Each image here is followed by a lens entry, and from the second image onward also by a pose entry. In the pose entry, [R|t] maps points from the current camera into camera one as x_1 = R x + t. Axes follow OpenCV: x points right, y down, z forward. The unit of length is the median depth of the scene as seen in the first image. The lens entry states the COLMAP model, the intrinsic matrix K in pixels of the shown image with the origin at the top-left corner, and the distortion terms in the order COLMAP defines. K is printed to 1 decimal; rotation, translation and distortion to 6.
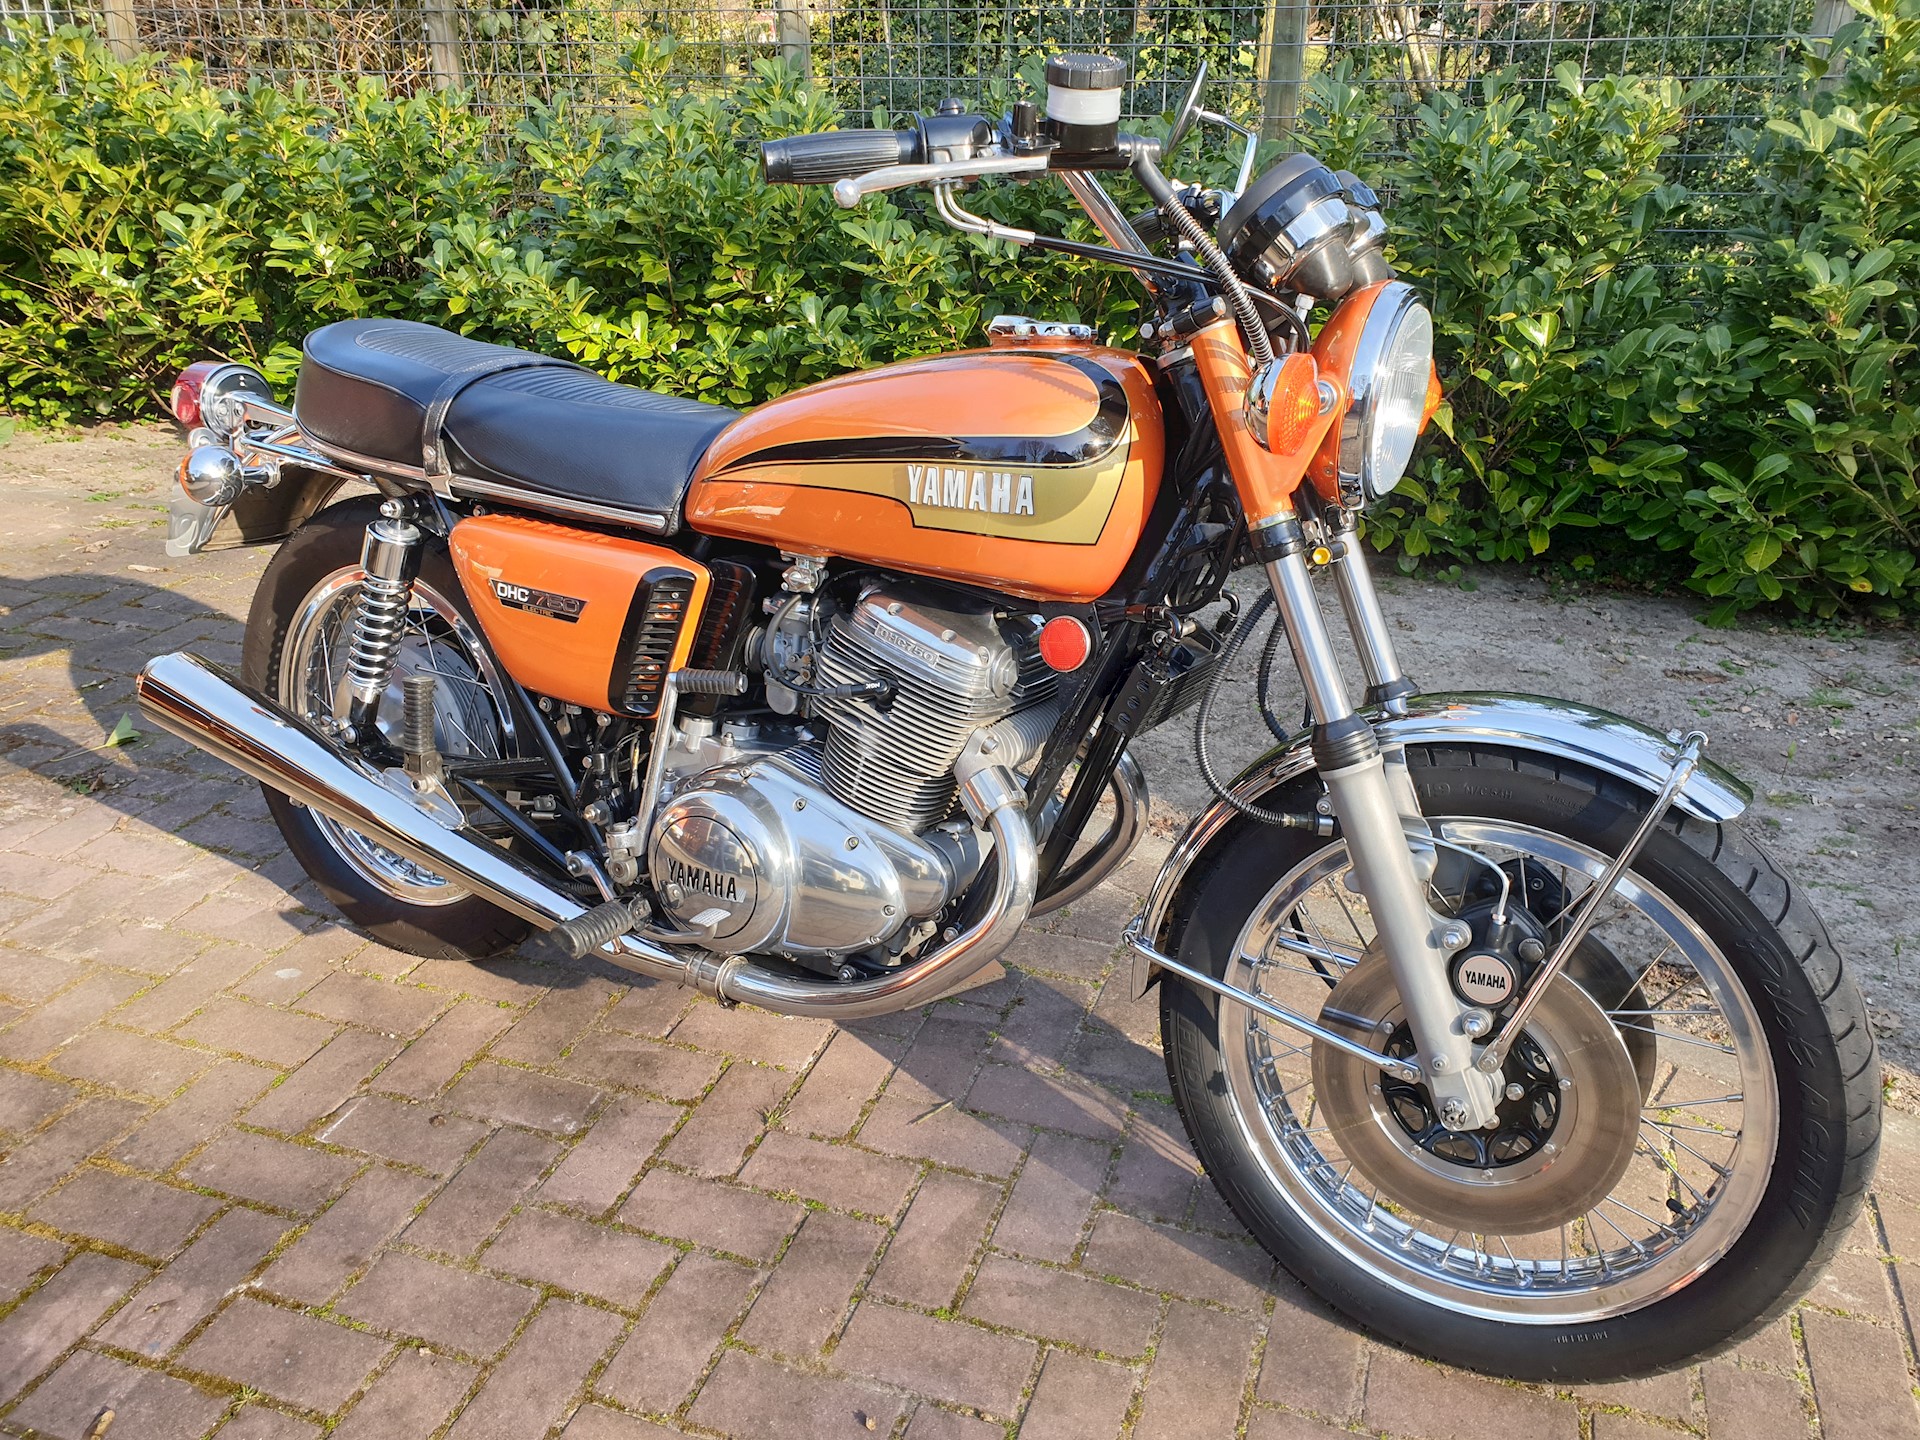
lens RADIAL K [[1500.9, 0, 971.9], [0, 1500.9, 723.3], [0, 0, 1]] dist [0.009697, 0.016271]
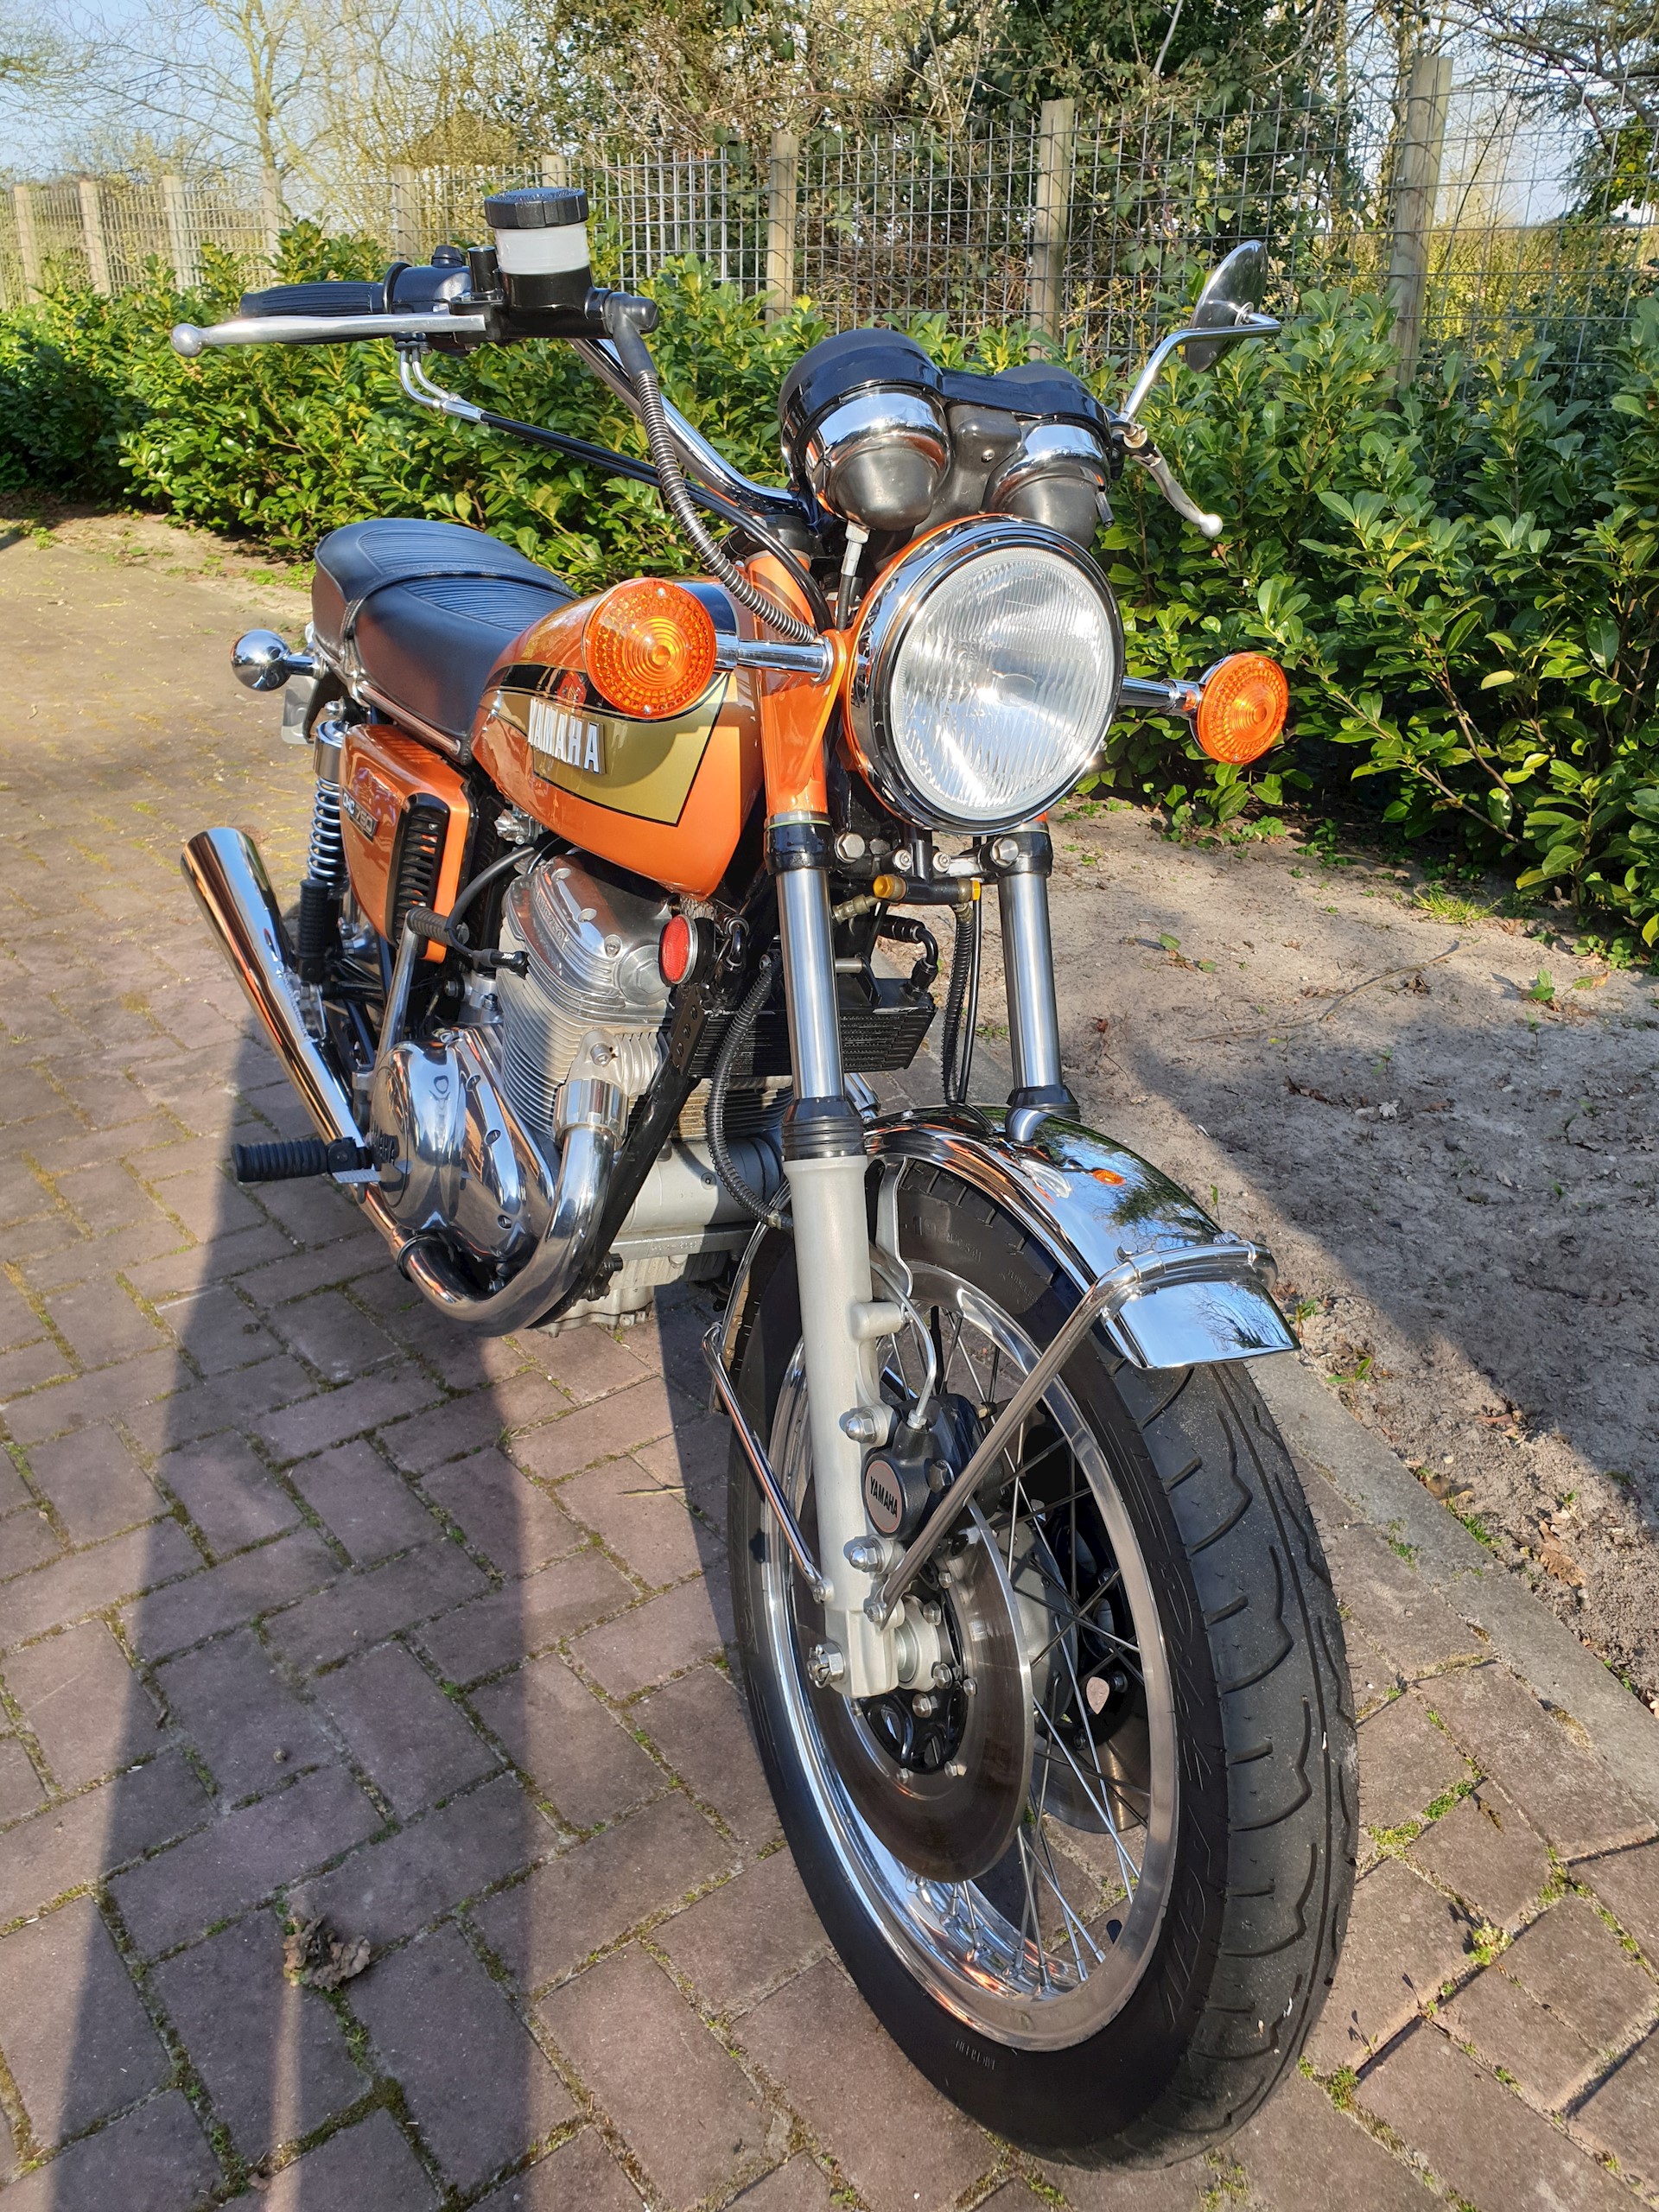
lens RADIAL K [[1728.6, 0, 846.8], [0, 1728.6, 1096.6], [0, 0, 1]] dist [0.001167, 0.001637]
pose [[0.842843, 0.229039, -0.486987, 0.548990], [-0.226120, 0.971879, 0.065740, -0.051533], [0.488349, 0.054709, 0.870932, 0.217655]]
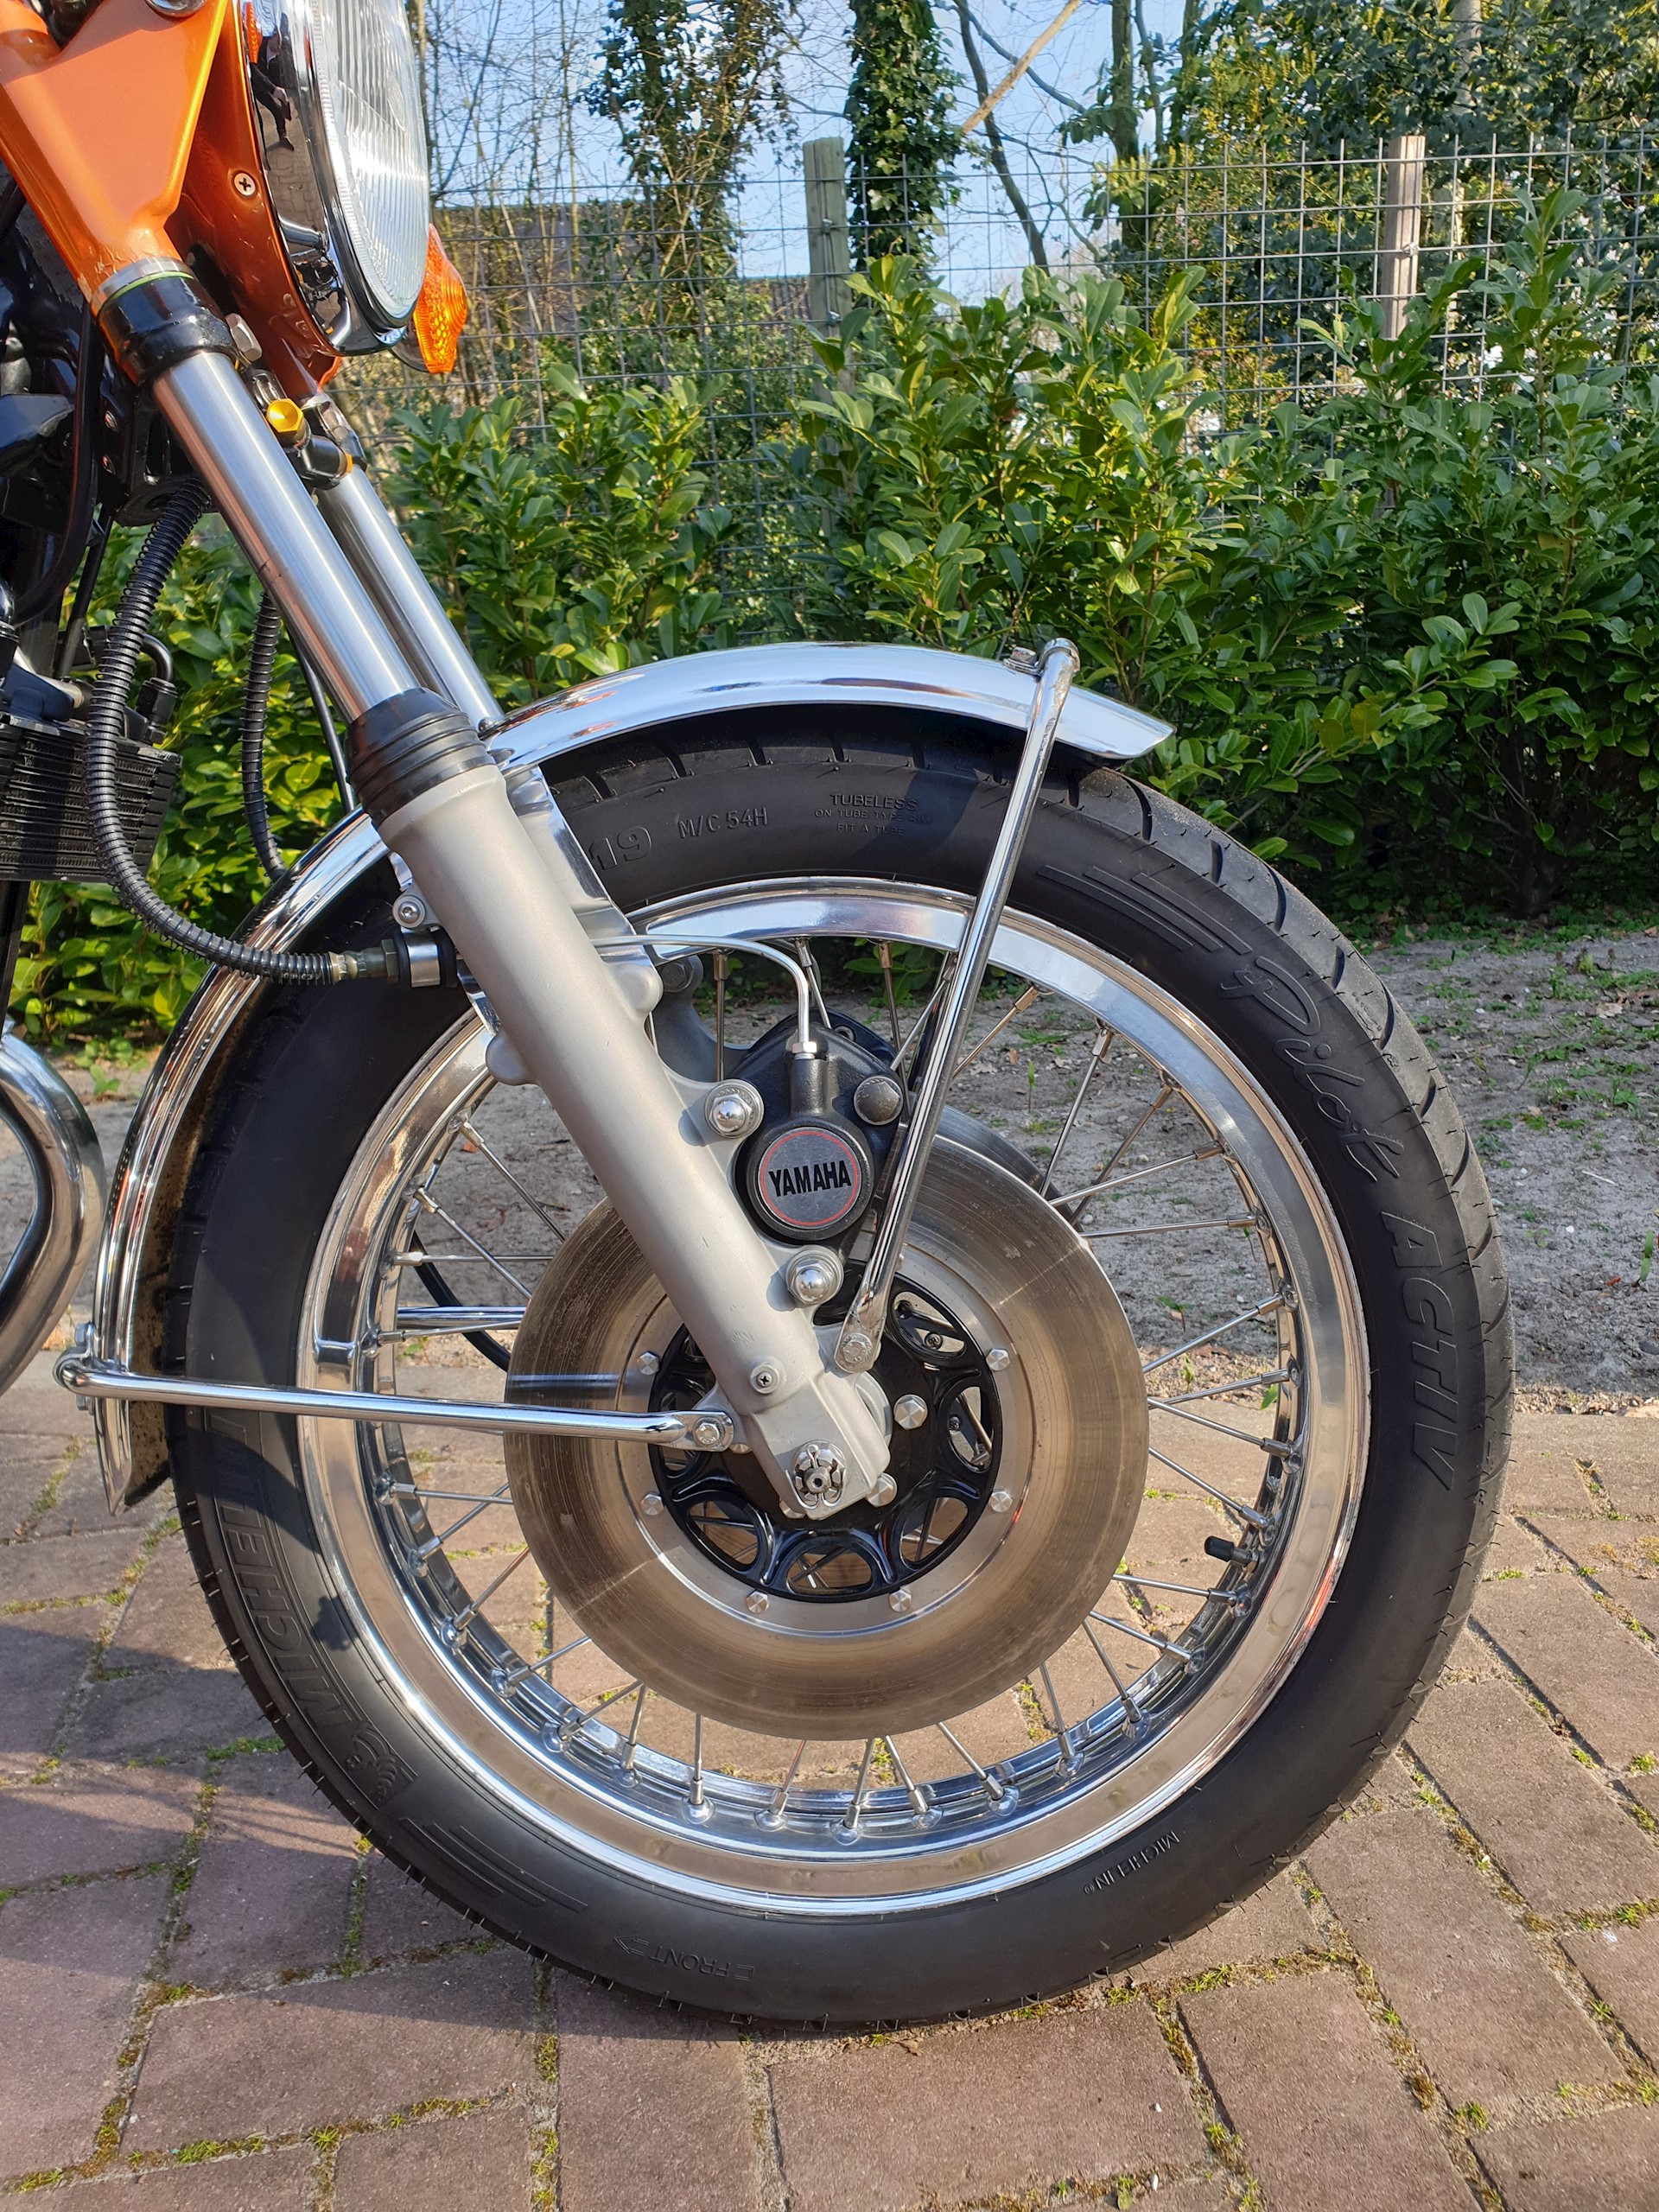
lens RADIAL K [[1747.1, 0, 824.7], [0, 1747.1, 1112.0], [0, 0, 1]] dist [0.009364, 0.007586]
pose [[0.882395, -0.181406, 0.434133, 0.084500], [0.245253, 0.964758, -0.095357, 0.165181], [-0.401535, 0.190615, 0.895788, 0.394532]]
